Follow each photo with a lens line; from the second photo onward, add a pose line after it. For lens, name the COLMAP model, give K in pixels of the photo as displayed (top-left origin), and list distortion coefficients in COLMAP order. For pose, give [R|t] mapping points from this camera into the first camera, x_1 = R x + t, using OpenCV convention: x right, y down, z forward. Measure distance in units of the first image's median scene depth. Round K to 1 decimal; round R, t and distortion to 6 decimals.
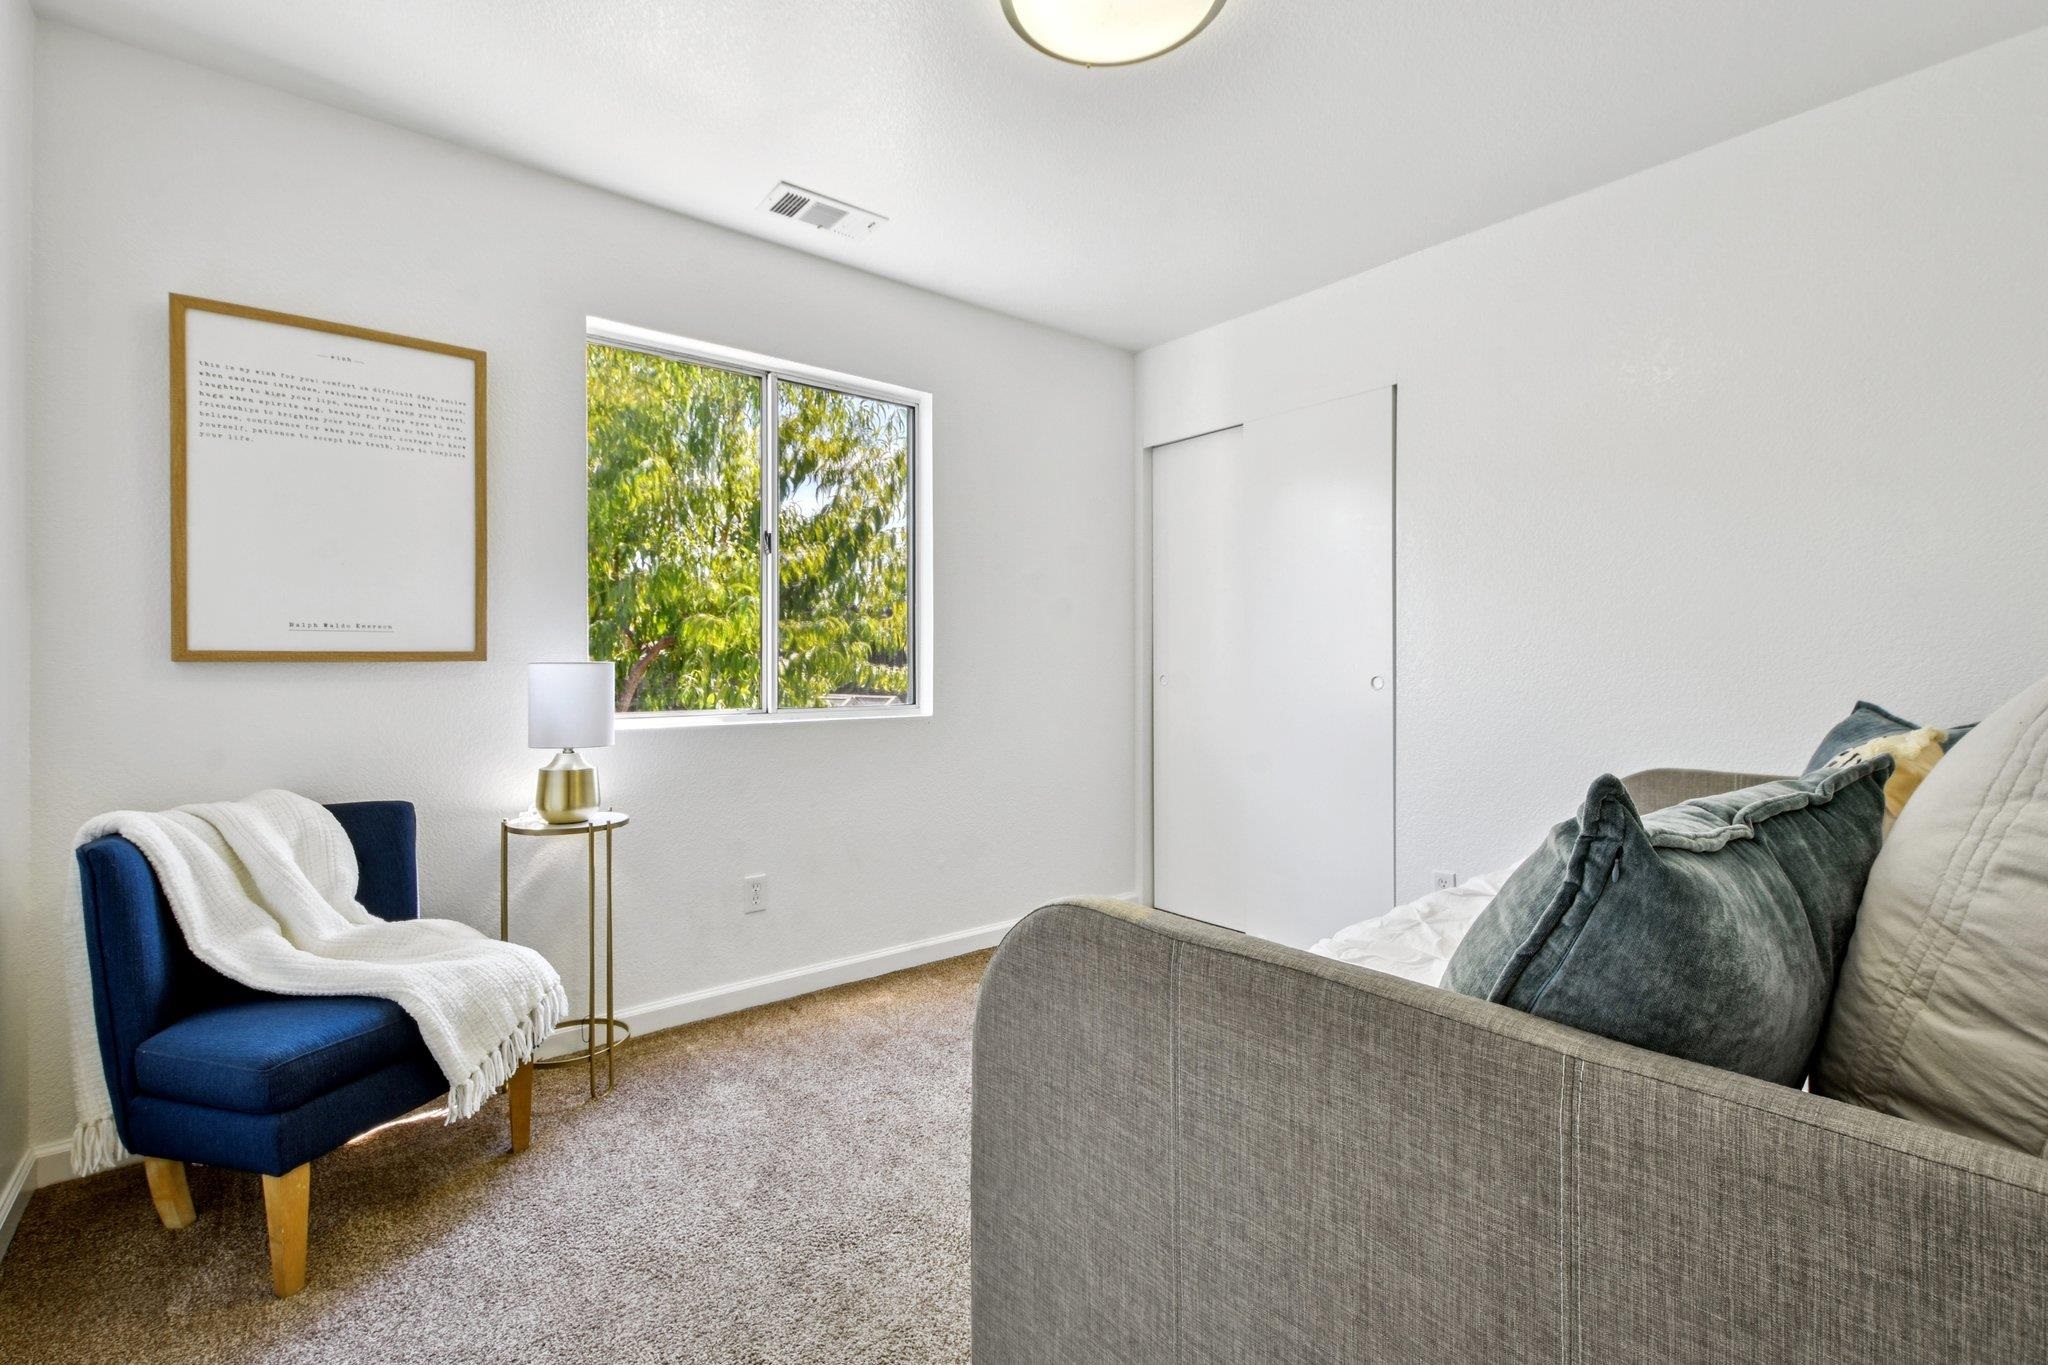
lens RADIAL K [[930.6, 0, 1025.2], [0, 930.6, 674.3], [0, 0, 1]] dist [0.008922, -0.003194]
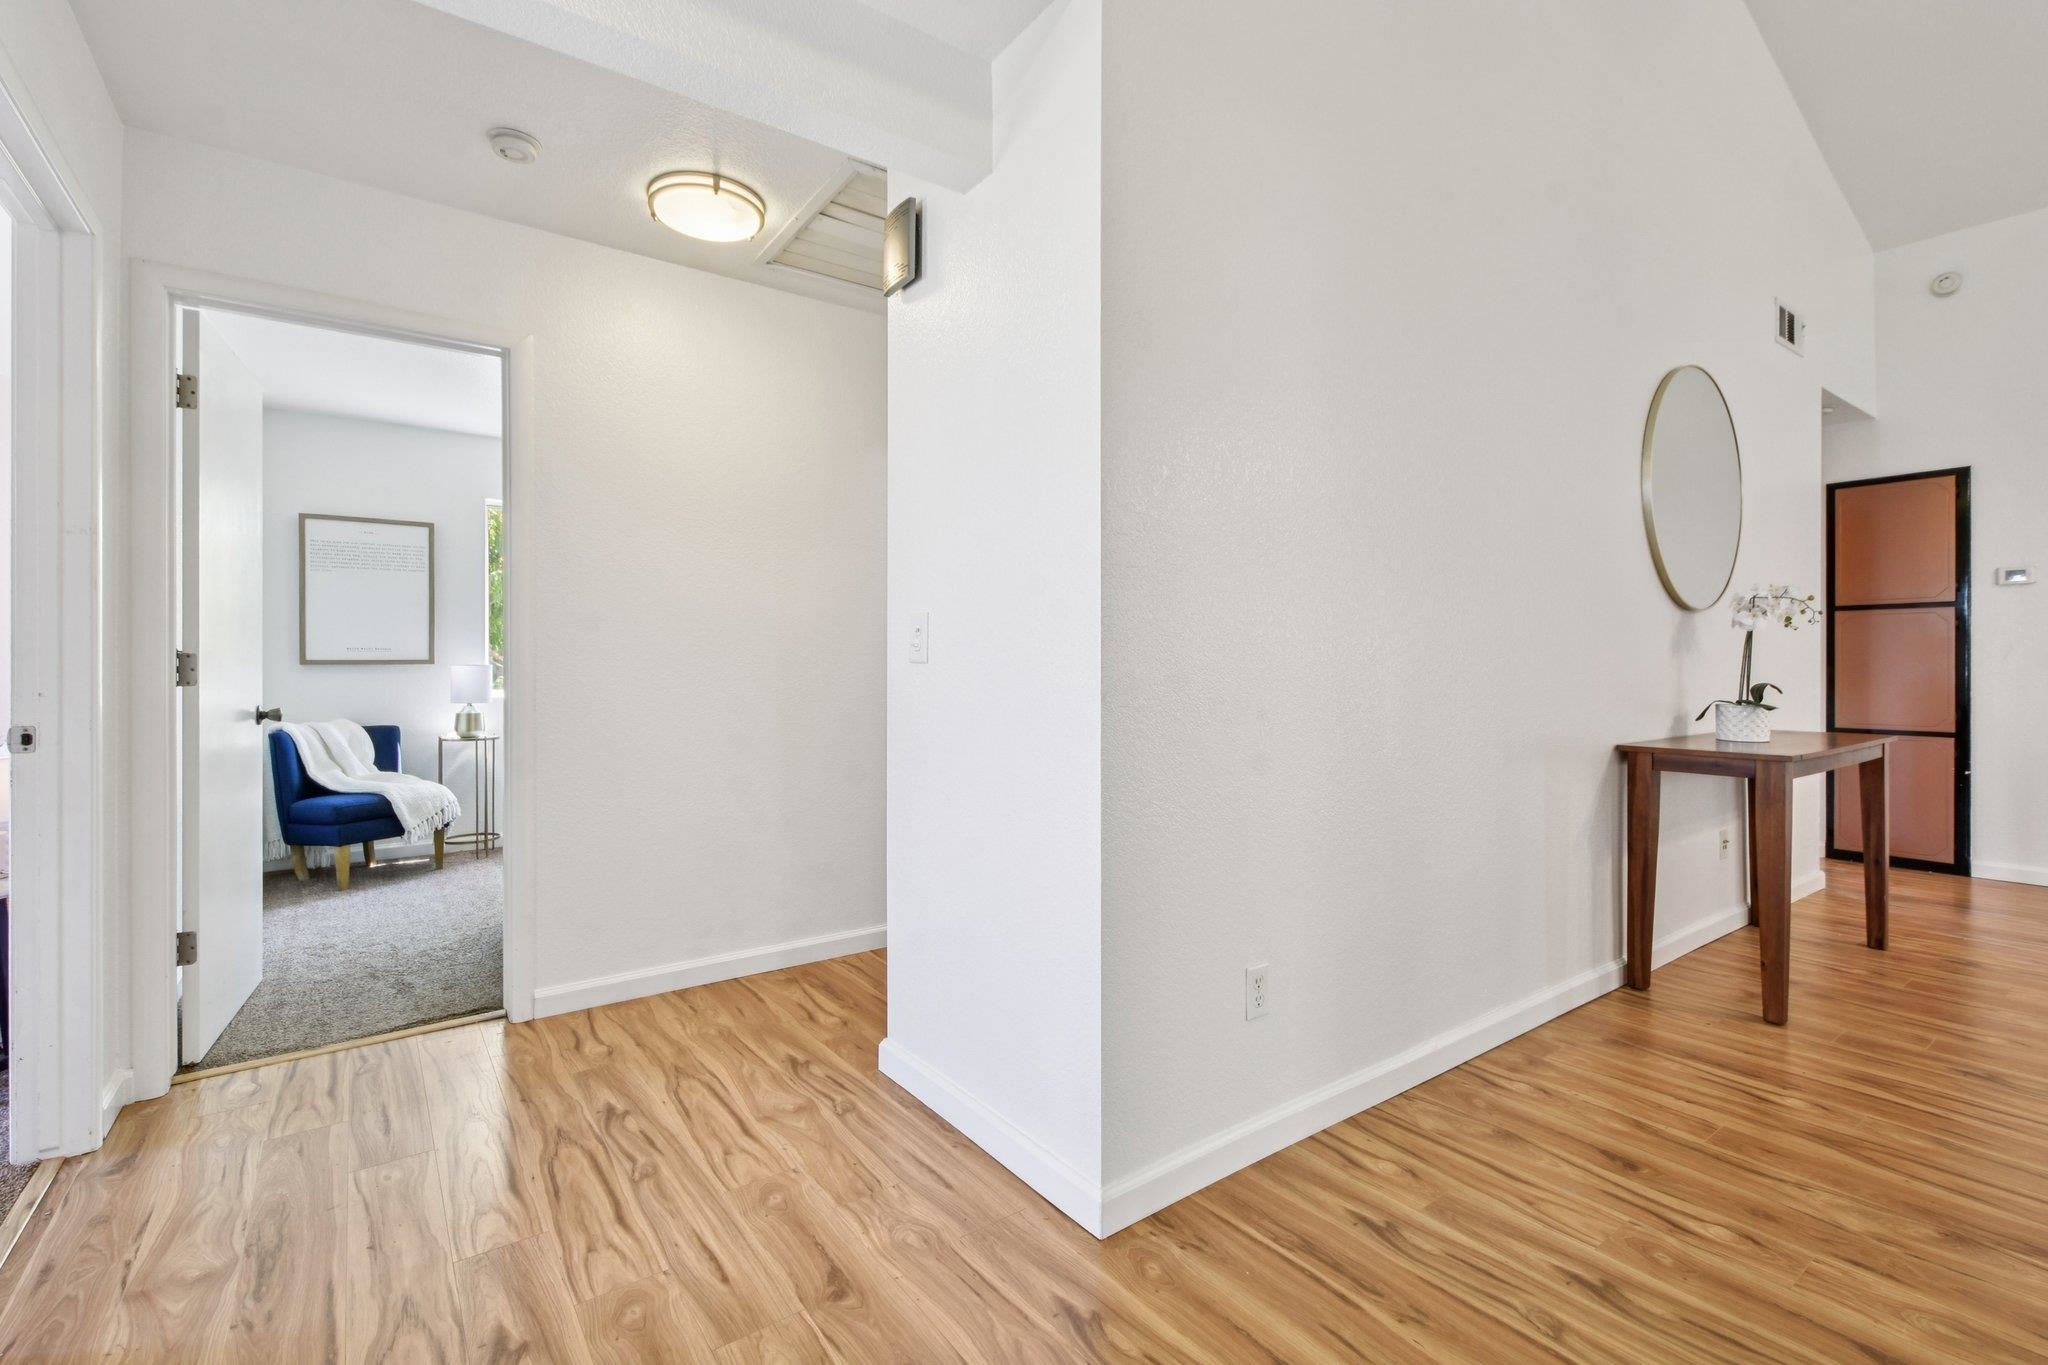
lens RADIAL K [[930.6, 0, 1025.1], [0, 930.6, 675.5], [0, 0, 1]] dist [0.008922, -0.003194]
pose [[0.997564, -0.004157, -0.069638, 1.057382], [0.004246, 0.999990, 0.001131, 0.017720], [0.069633, -0.001423, 0.997572, -1.202466]]
